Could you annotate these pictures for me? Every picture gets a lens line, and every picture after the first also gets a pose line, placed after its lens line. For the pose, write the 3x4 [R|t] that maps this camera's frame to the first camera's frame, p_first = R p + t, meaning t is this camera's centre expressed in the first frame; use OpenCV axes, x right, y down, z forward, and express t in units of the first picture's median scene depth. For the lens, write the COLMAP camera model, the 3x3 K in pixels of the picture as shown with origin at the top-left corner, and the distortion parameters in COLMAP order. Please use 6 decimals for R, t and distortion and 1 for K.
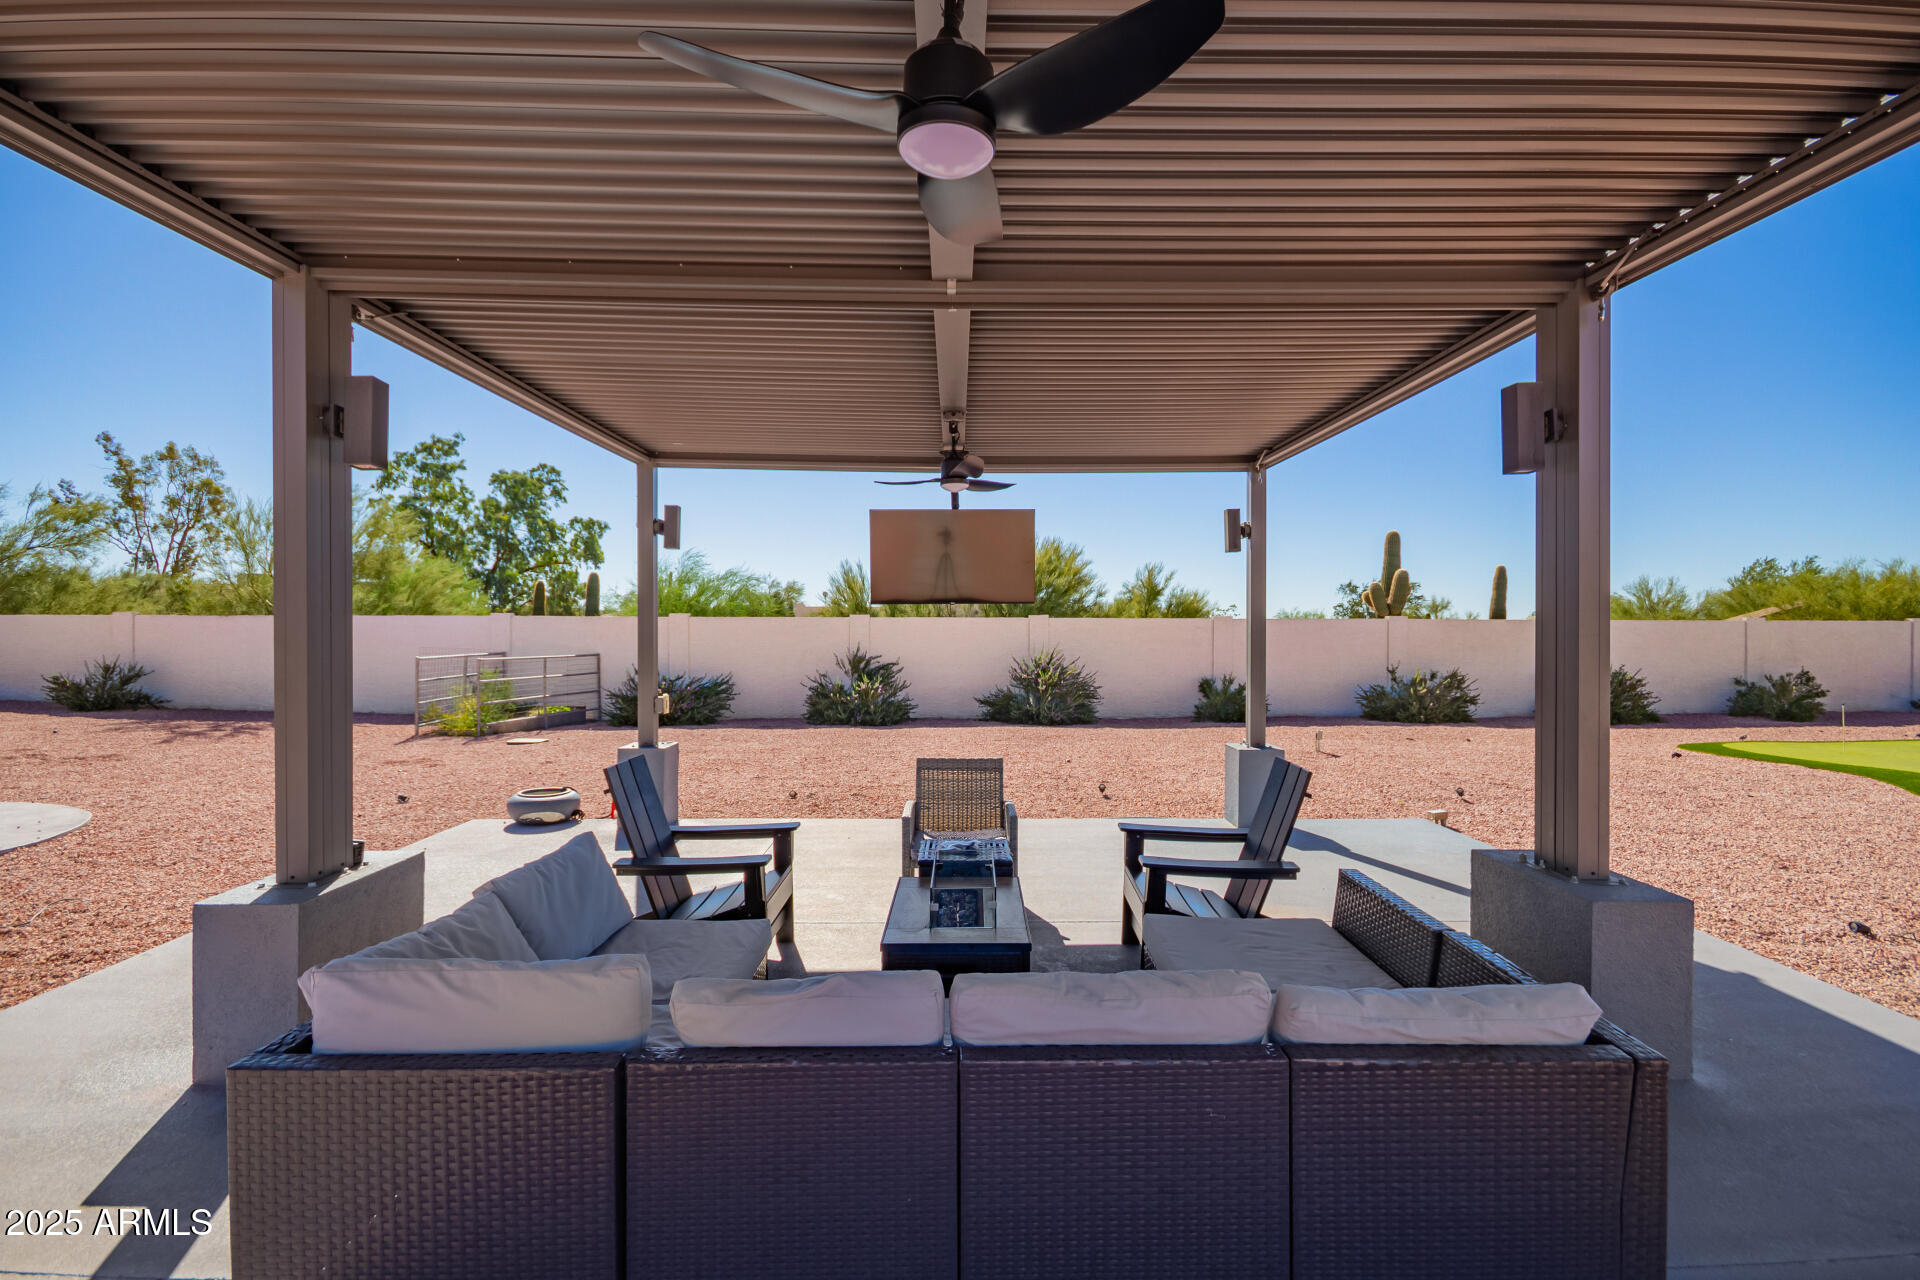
lens RADIAL K [[898.7, 0, 969.5], [0, 898.7, 639.4], [0, 0, 1]] dist [0.011842, -0.002163]
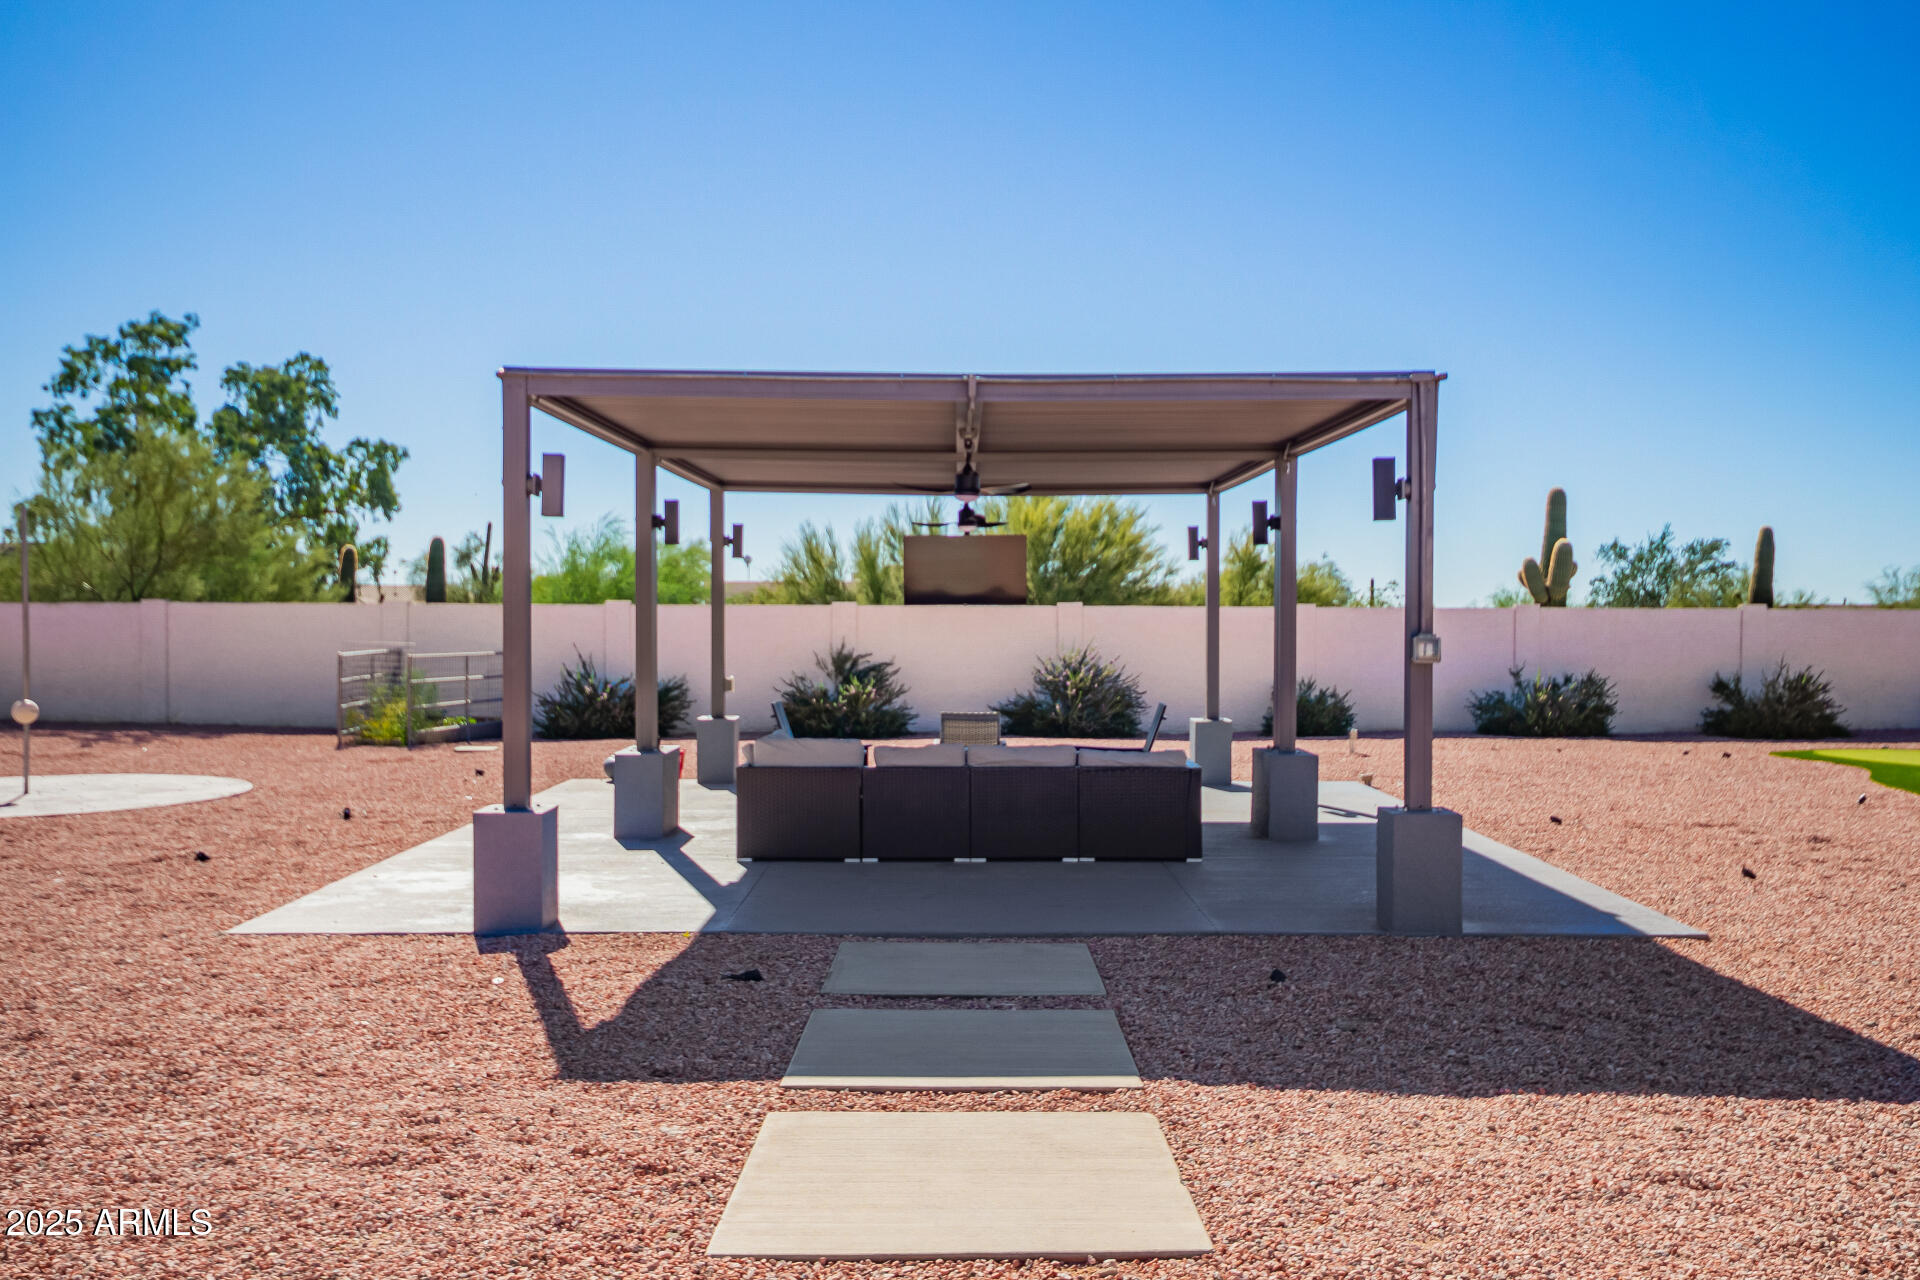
lens RADIAL K [[1742.2, 0, 965.0], [0, 1742.2, 637.2], [0, 0, 1]] dist [0.066859, 0.000000]
pose [[0.999911, 0.001251, -0.013268, 0.002141], [-0.001241, 0.999999, 0.000805, 0.000926], [0.013269, -0.000788, 0.999912, -0.246342]]
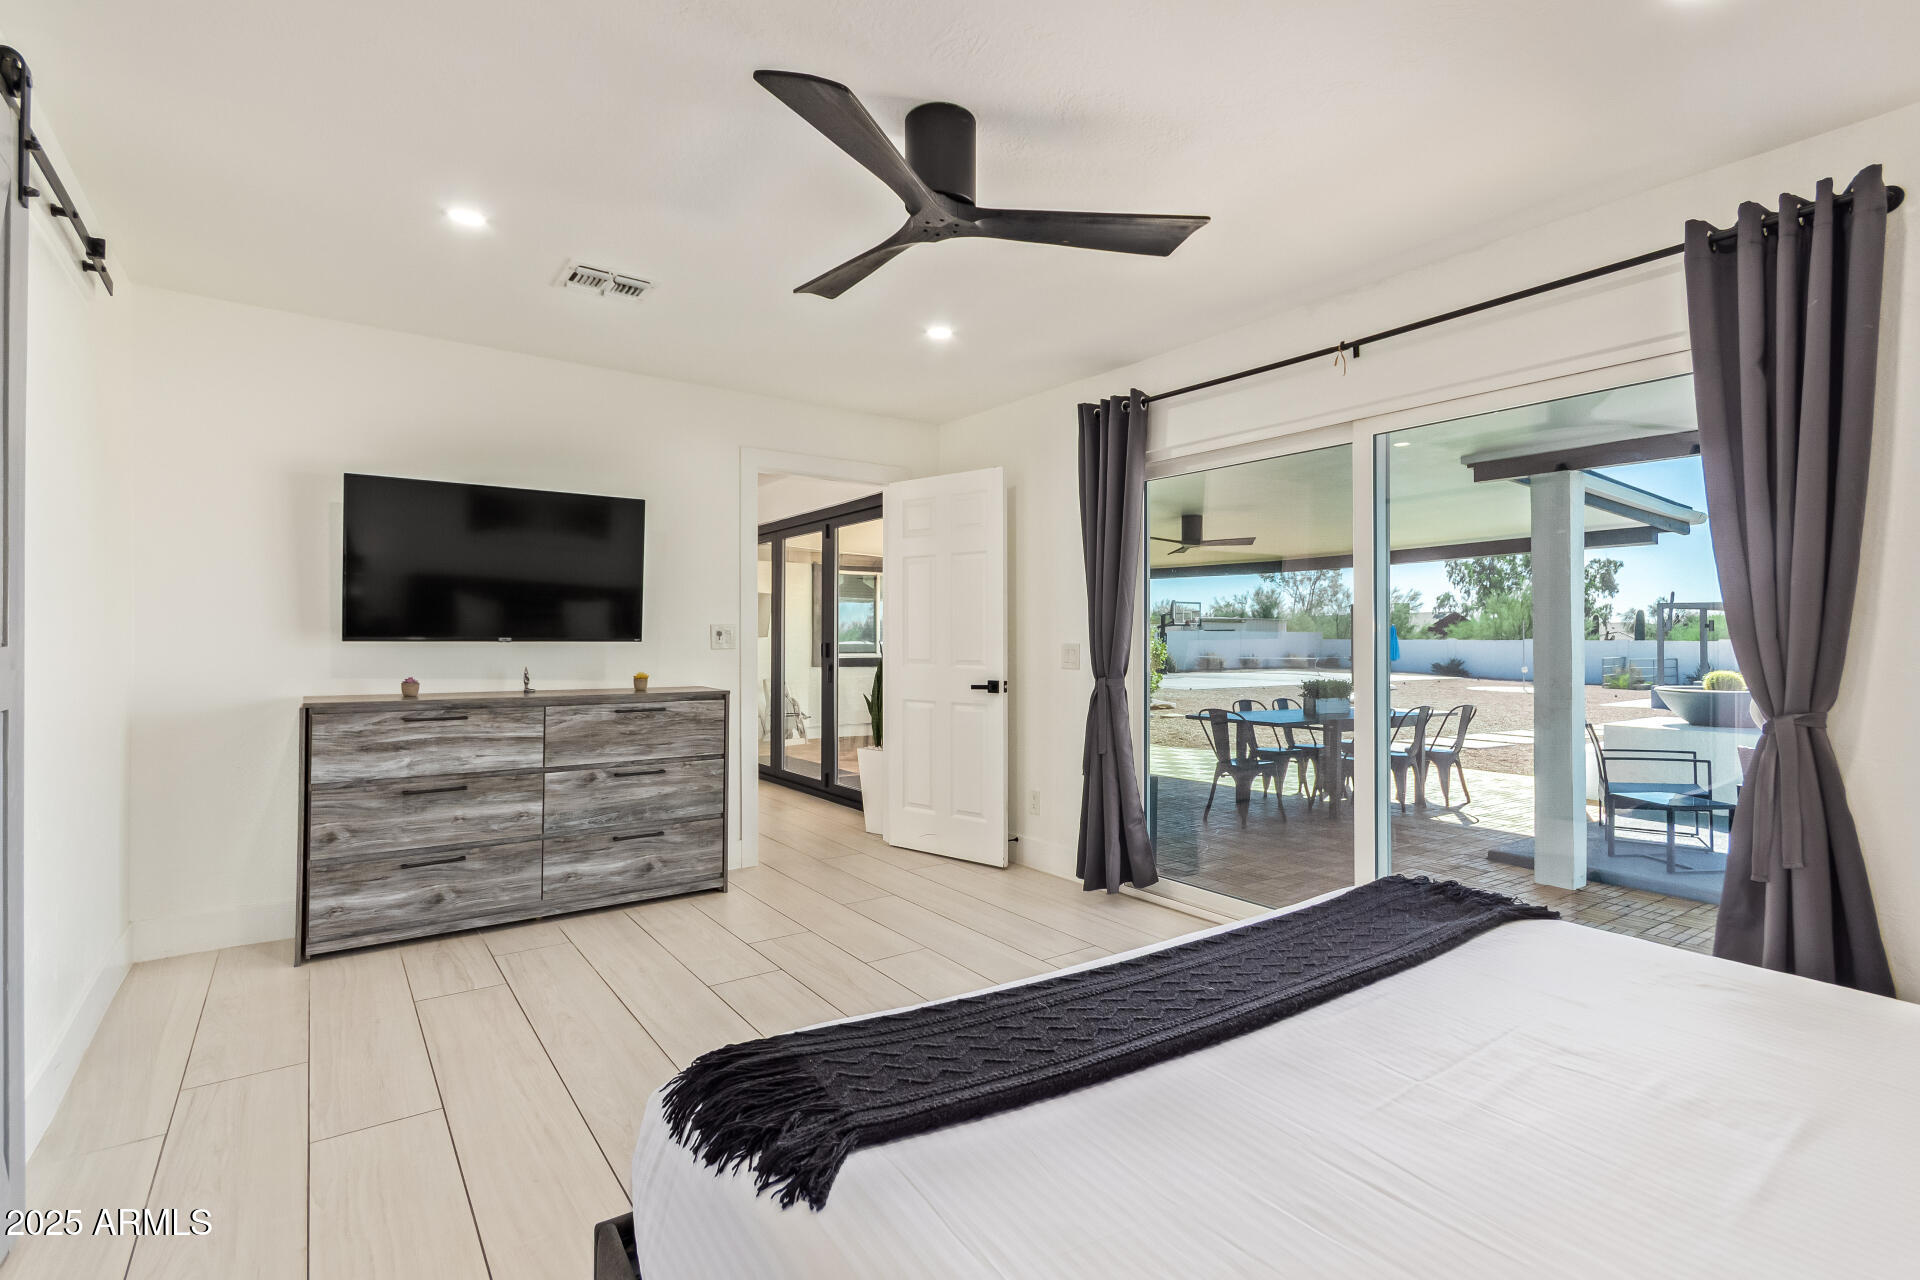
lens RADIAL K [[898.7, 0, 969.2], [0, 898.7, 619.8], [0, 0, 1]] dist [0.011842, -0.002163]
pose [[0.586415, -0.012544, -0.809914, 0.117584], [-0.014026, 0.999573, -0.025637, 0.001644], [0.809889, 0.026394, 0.585989, -0.610100]]
